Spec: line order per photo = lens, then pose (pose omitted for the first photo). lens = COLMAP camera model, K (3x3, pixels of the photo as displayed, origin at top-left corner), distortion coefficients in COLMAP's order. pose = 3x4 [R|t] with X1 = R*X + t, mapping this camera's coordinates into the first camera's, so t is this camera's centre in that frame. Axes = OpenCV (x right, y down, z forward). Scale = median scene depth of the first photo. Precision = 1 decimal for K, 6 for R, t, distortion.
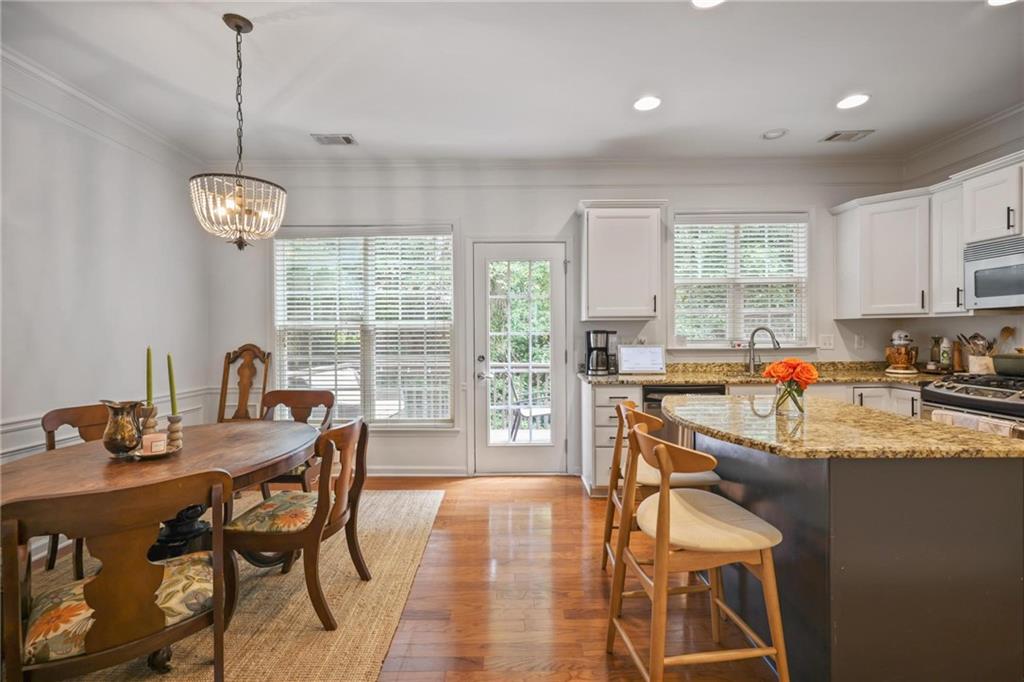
lens RADIAL K [[456.3, 0, 522.4], [0, 456.3, 335.4], [0, 0, 1]] dist [-0.003303, -0.000201]
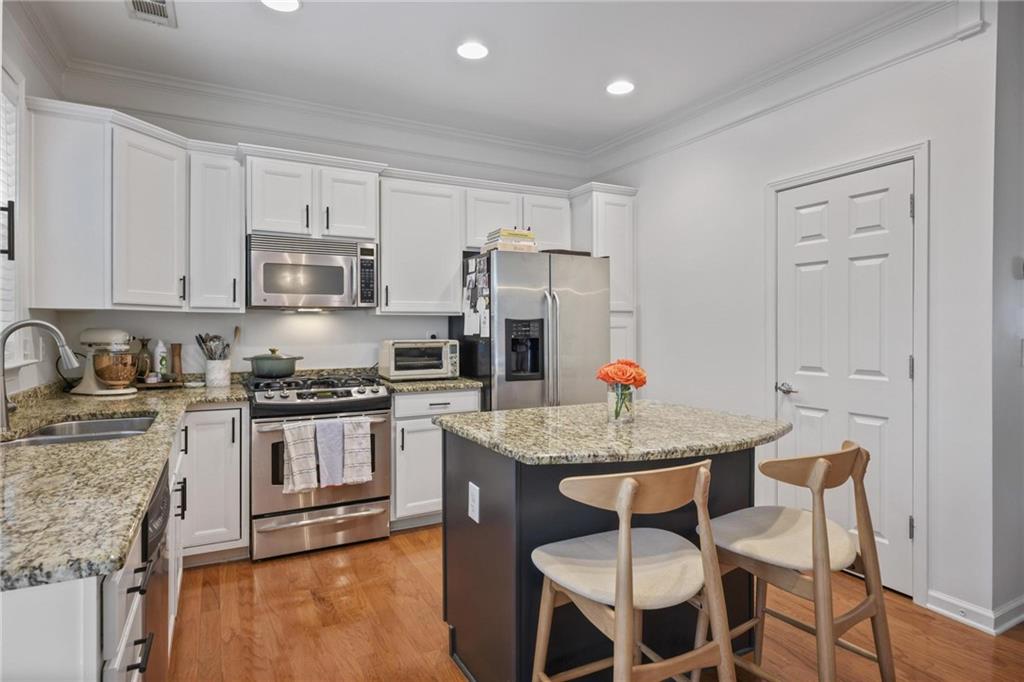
lens RADIAL K [[551.6, 0, 525.7], [0, 551.6, 322.6], [0, 0, 1]] dist [0.003861, 0.000756]
pose [[-0.468651, 0.015395, 0.883249, -0.157025], [0.008034, 0.999881, -0.013165, -0.005798], [-0.883347, 0.000926, -0.468719, 0.854696]]
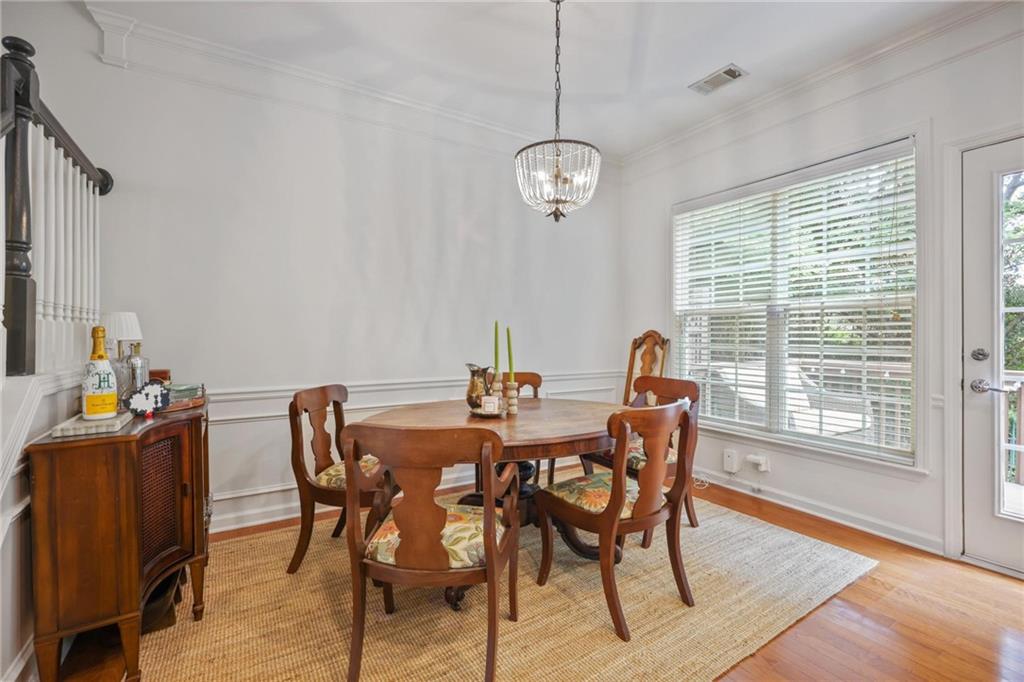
lens RADIAL K [[456.3, 0, 508.9], [0, 456.3, 335.7], [0, 0, 1]] dist [-0.003303, -0.000201]
pose [[0.504824, 0.005230, -0.863206, 0.108415], [-0.007435, 0.999971, 0.001711, 0.034058], [0.863190, 0.005555, 0.504848, 0.249564]]
